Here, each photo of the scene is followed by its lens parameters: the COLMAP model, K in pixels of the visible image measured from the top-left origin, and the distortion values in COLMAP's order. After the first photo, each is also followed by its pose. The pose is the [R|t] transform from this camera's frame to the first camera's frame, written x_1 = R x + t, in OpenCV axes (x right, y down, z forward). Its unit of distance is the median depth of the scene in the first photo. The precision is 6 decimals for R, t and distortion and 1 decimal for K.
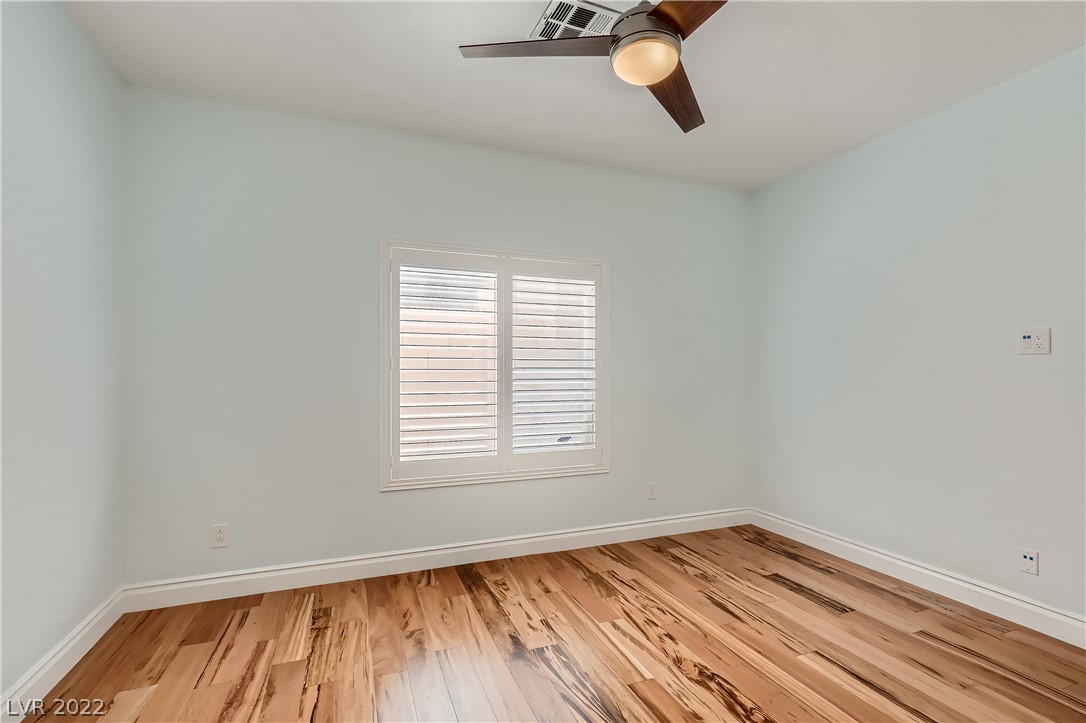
lens RADIAL K [[490.6, 0, 546.2], [0, 490.6, 363.4], [0, 0, 1]] dist [-0.004488, 0.000177]
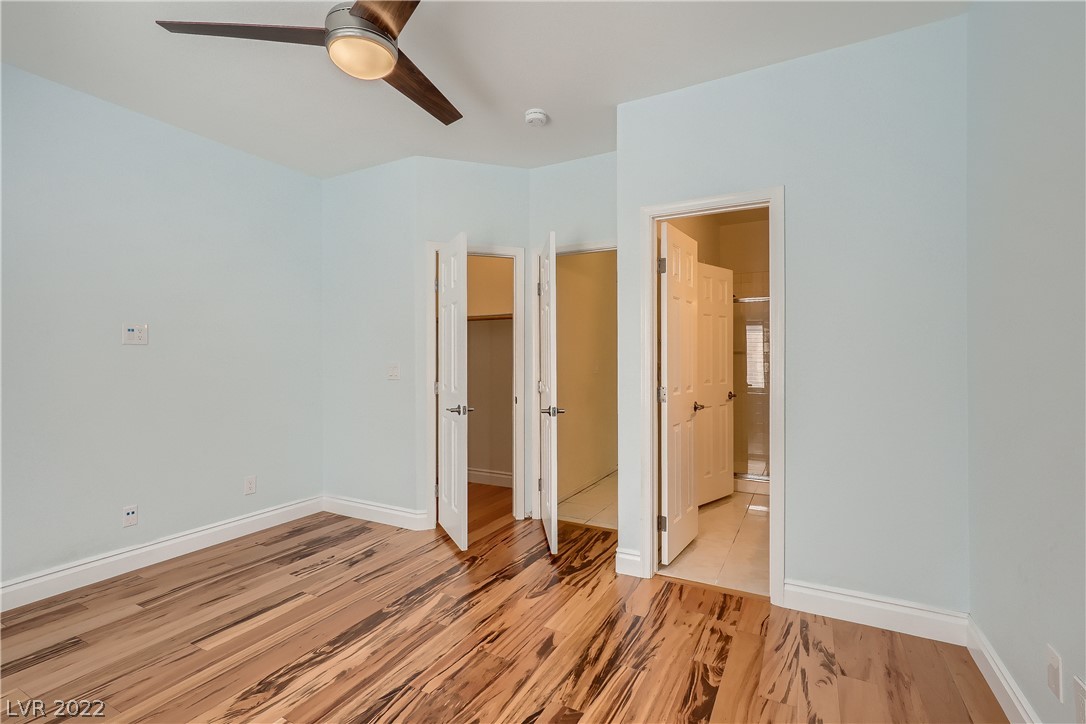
lens RADIAL K [[490.6, 0, 549.4], [0, 490.6, 364.3], [0, 0, 1]] dist [-0.004488, 0.000177]
pose [[-0.649350, 0.000064, 0.760489, -0.666735], [-0.009154, 0.999927, -0.007901, 0.033812], [-0.760434, -0.012092, -0.649302, 1.116932]]
